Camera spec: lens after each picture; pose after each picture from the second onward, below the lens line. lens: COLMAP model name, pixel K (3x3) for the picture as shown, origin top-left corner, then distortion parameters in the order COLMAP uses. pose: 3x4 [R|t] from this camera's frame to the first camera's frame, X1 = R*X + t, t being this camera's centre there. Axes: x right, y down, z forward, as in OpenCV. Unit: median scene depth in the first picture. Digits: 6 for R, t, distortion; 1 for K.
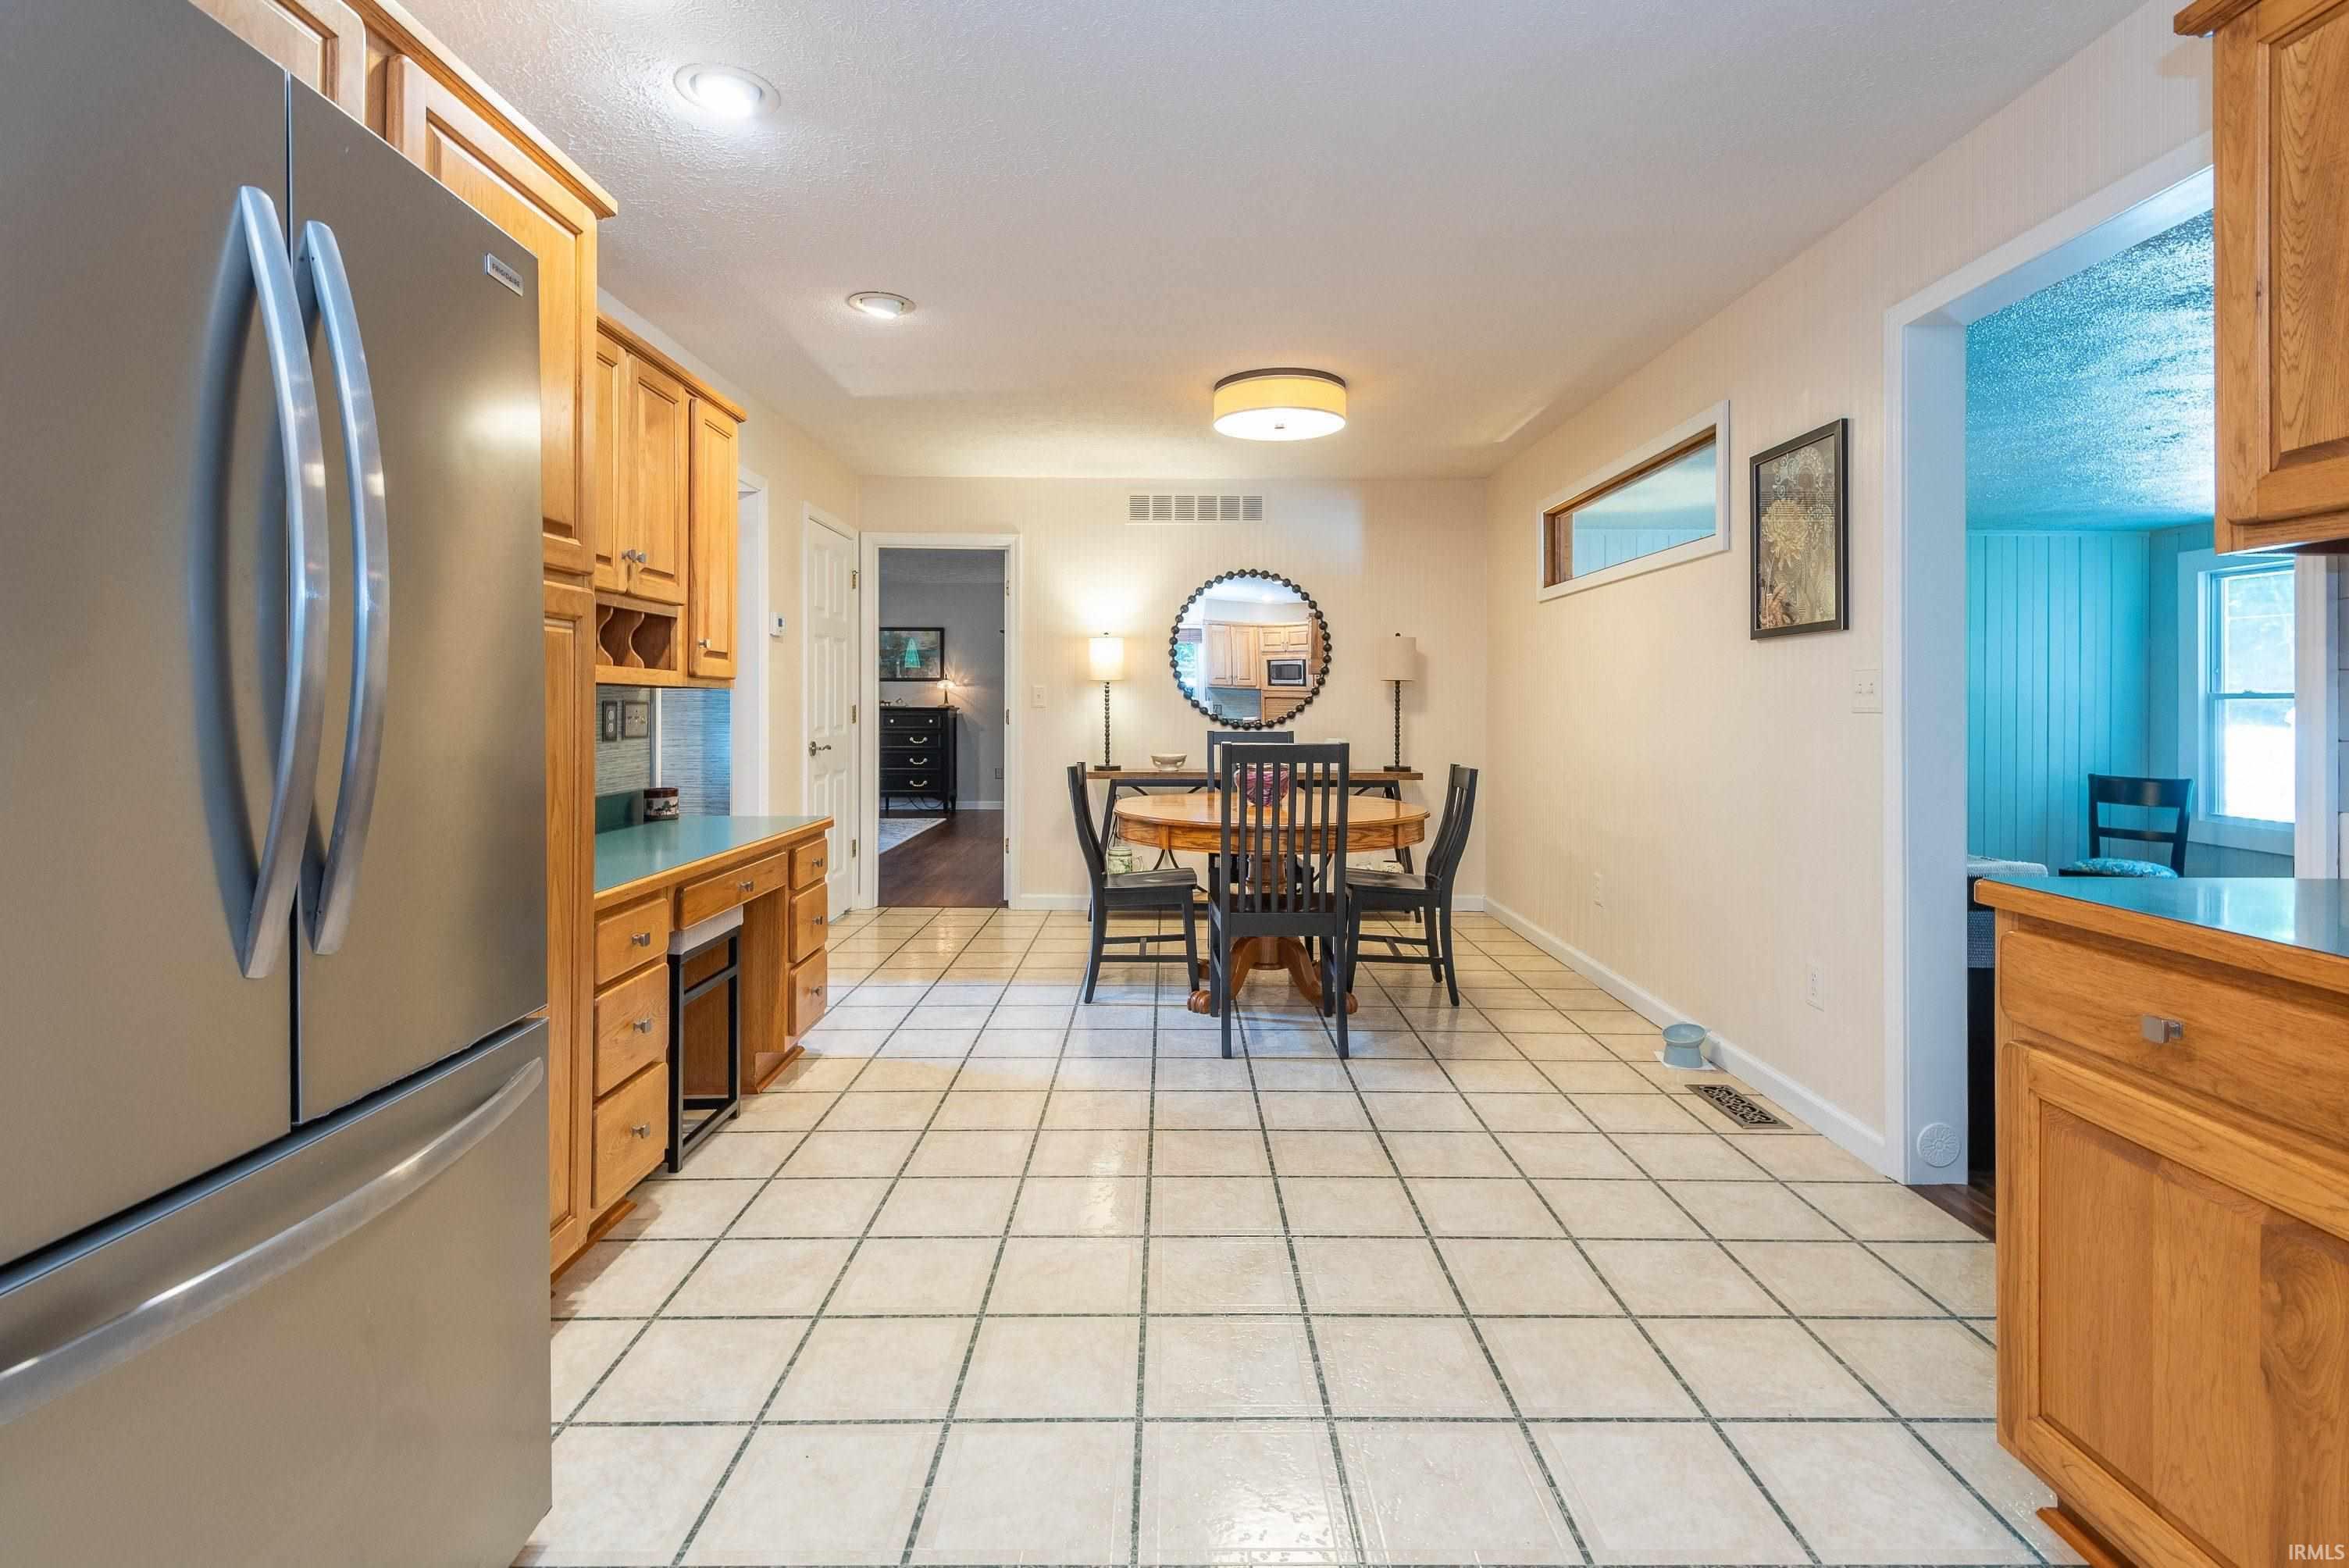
lens RADIAL K [[1071.6, 0, 1201.7], [0, 1071.6, 702.2], [0, 0, 1]] dist [0.003943, -0.000102]
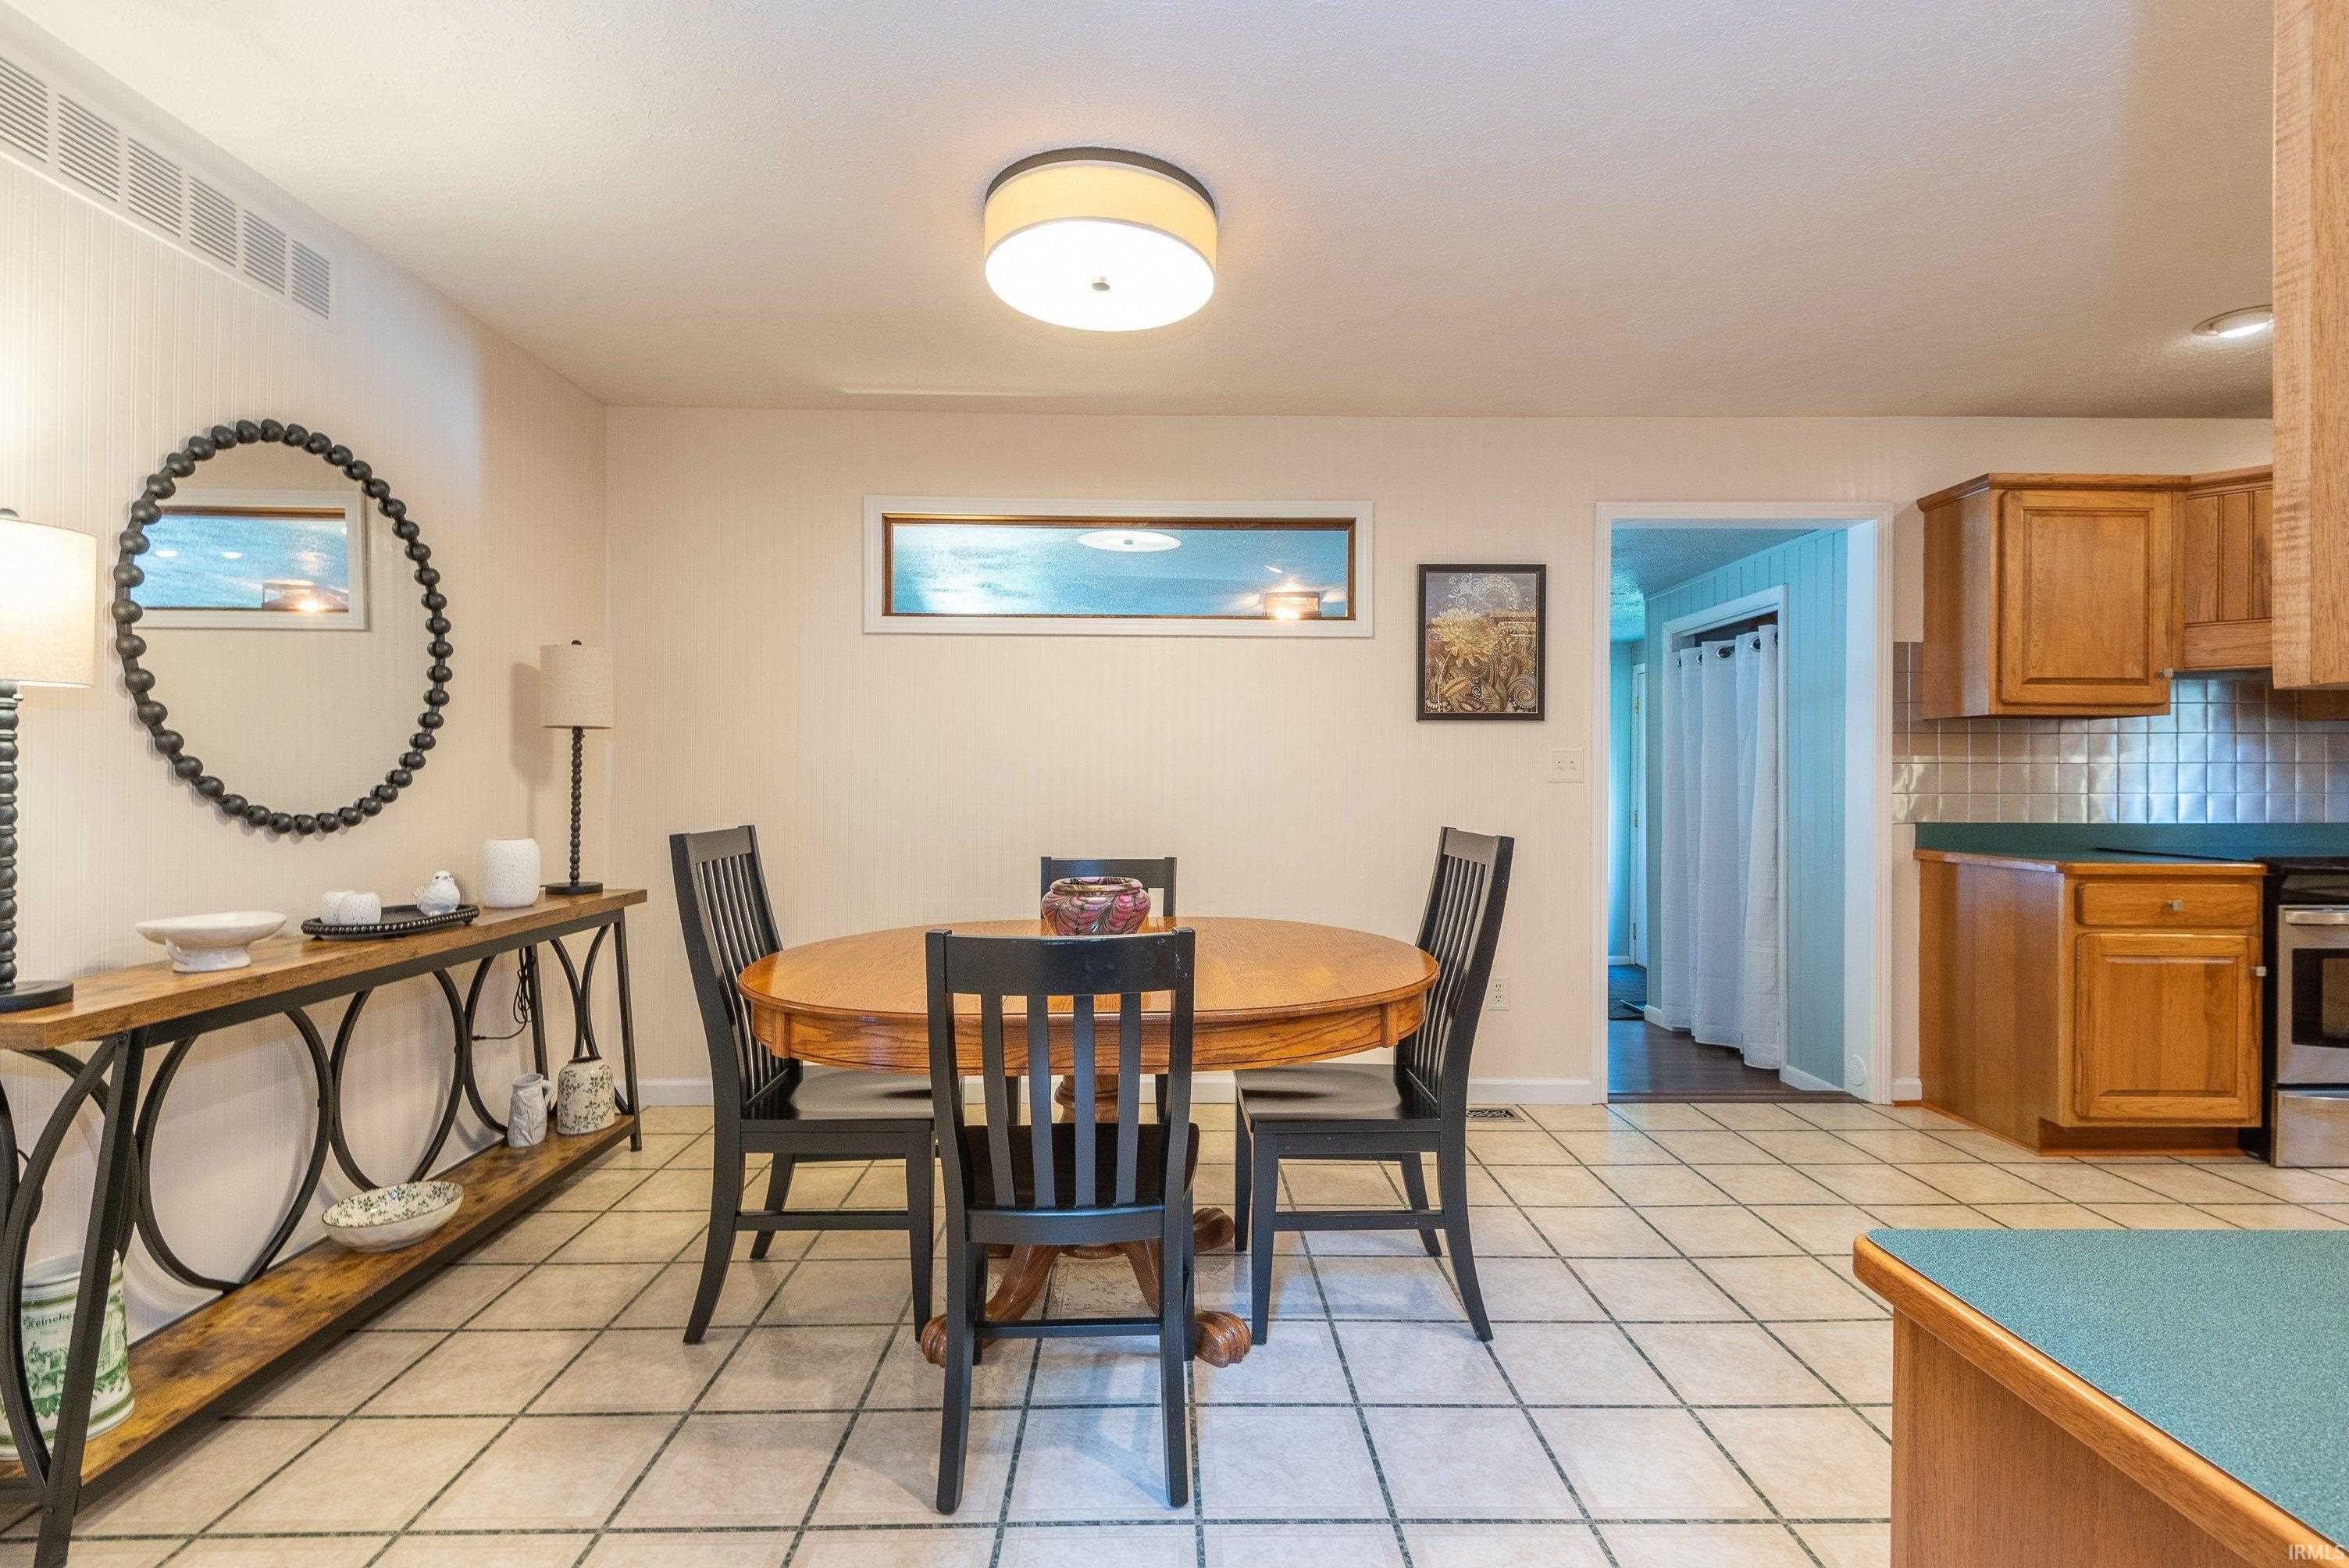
lens RADIAL K [[1061.1, 0, 1170.6], [0, 1061.1, 780.7], [0, 0, 1]] dist [0.009781, -0.007867]
pose [[0.020448, -0.005921, 0.999773, -0.626929], [-0.008453, 0.999946, 0.006095, 0.001714], [-0.999755, -0.008576, 0.020397, 1.219223]]
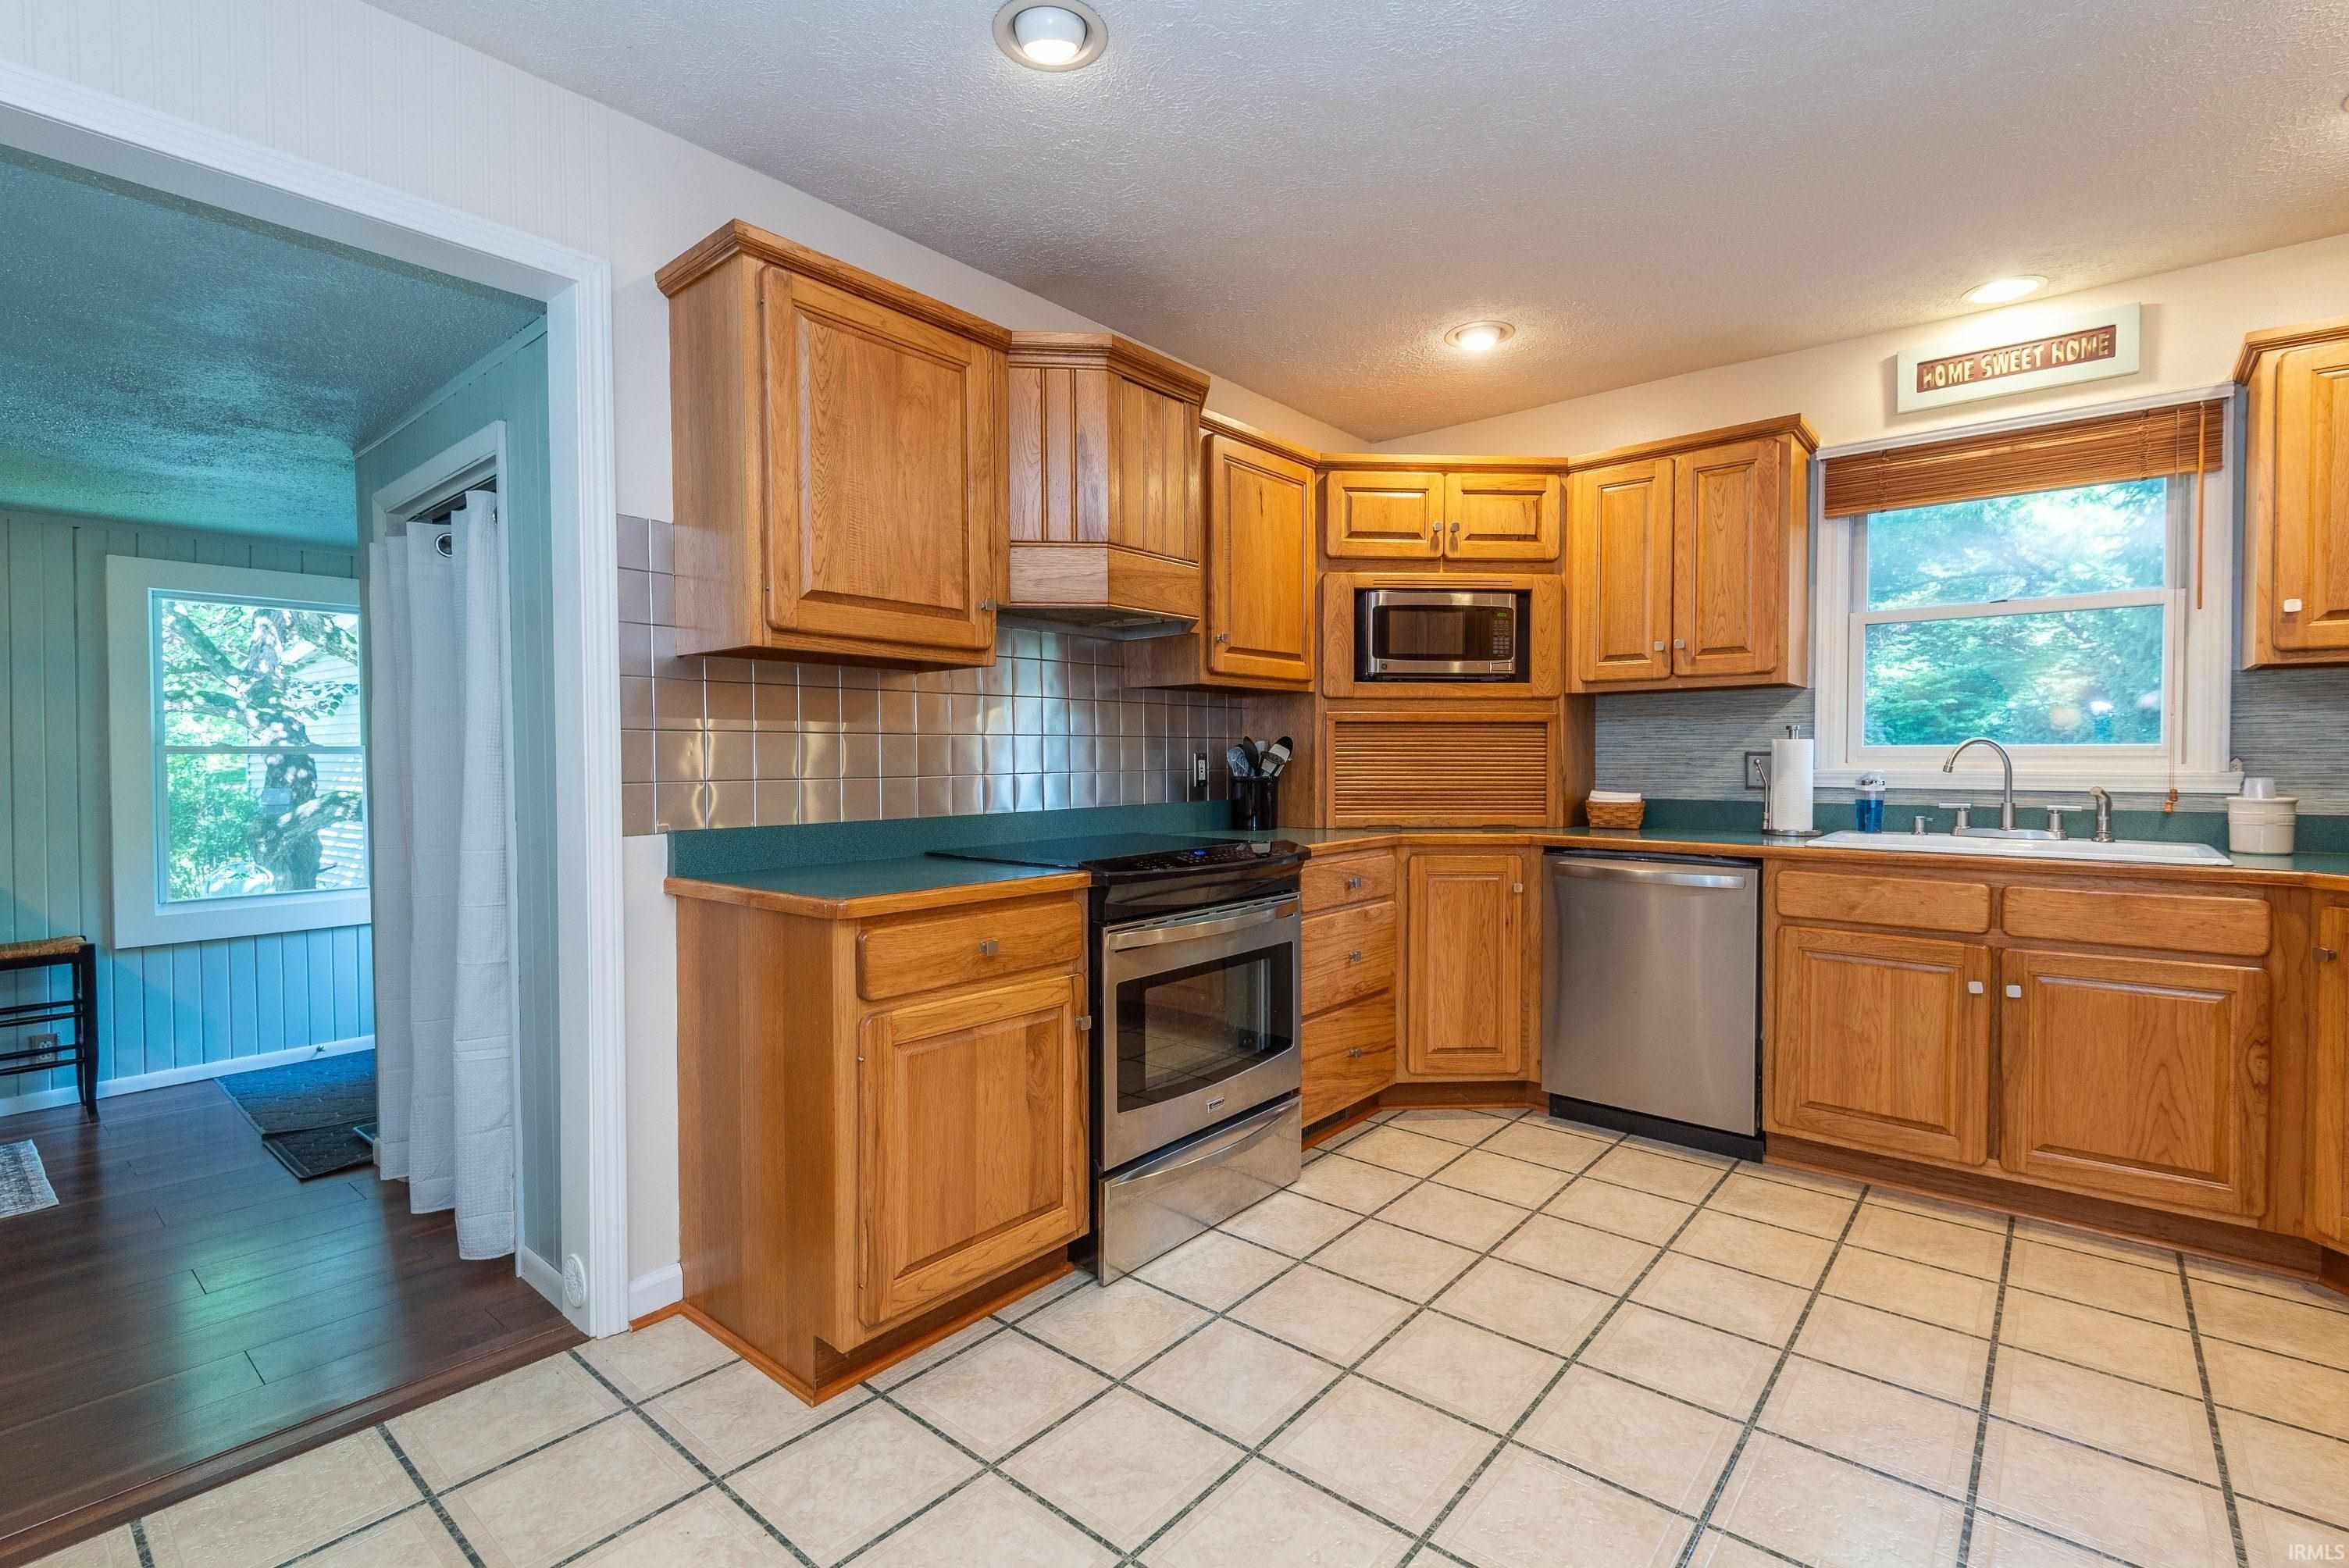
lens RADIAL K [[1061.1, 0, 1170.6], [0, 1061.1, 783.1], [0, 0, 1]] dist [0.009781, -0.007867]
pose [[-0.740686, -0.016458, 0.671650, -0.161082], [-0.002190, 0.999754, 0.022082, 0.000905], [-0.671848, 0.014884, -0.740539, 0.736098]]
